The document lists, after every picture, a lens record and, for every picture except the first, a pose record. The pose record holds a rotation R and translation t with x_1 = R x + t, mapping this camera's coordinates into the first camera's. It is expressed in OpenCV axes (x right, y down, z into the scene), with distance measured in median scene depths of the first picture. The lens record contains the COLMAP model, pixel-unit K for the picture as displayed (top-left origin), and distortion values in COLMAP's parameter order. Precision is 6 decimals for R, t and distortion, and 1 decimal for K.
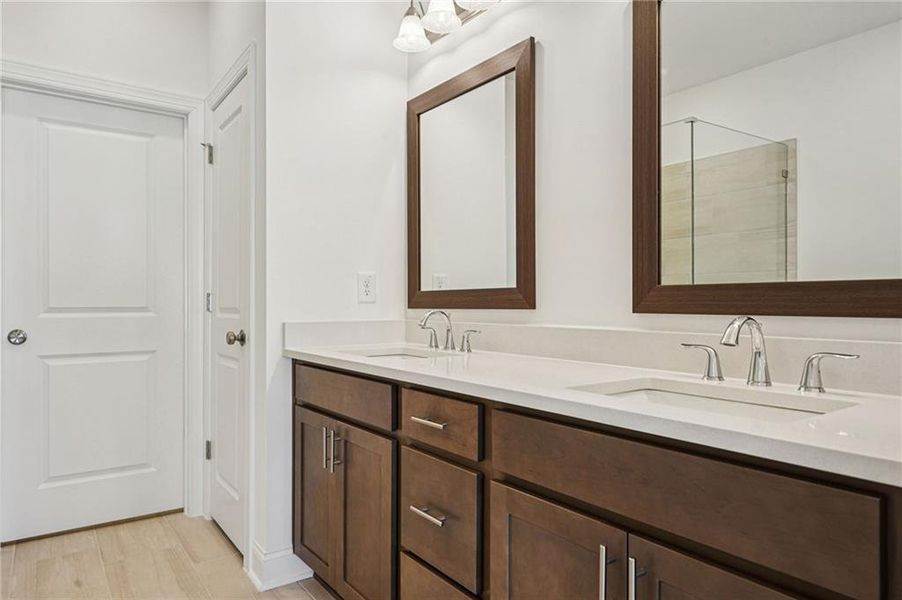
lens RADIAL K [[558.7, 0, 449.9], [0, 558.7, 302.9], [0, 0, 1]] dist [-0.001973, -0.000757]
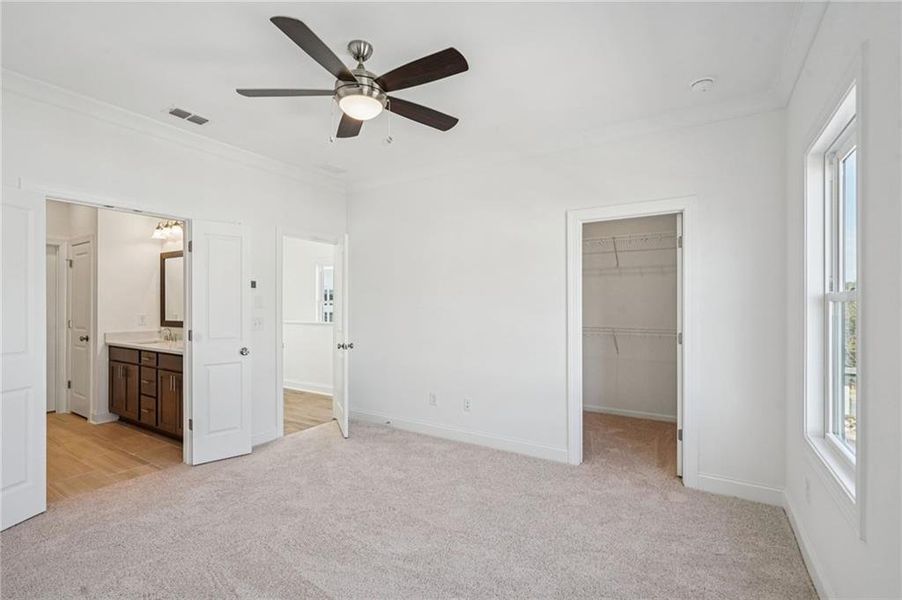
lens RADIAL K [[413.4, 0, 450.1], [0, 413.4, 302.3], [0, 0, 1]] dist [-0.007533, 0.002614]
pose [[0.929259, 0.003049, 0.369417, 0.520613], [-0.002756, 0.999995, -0.001321, -0.113885], [-0.369420, 0.000209, 0.929263, -1.491125]]
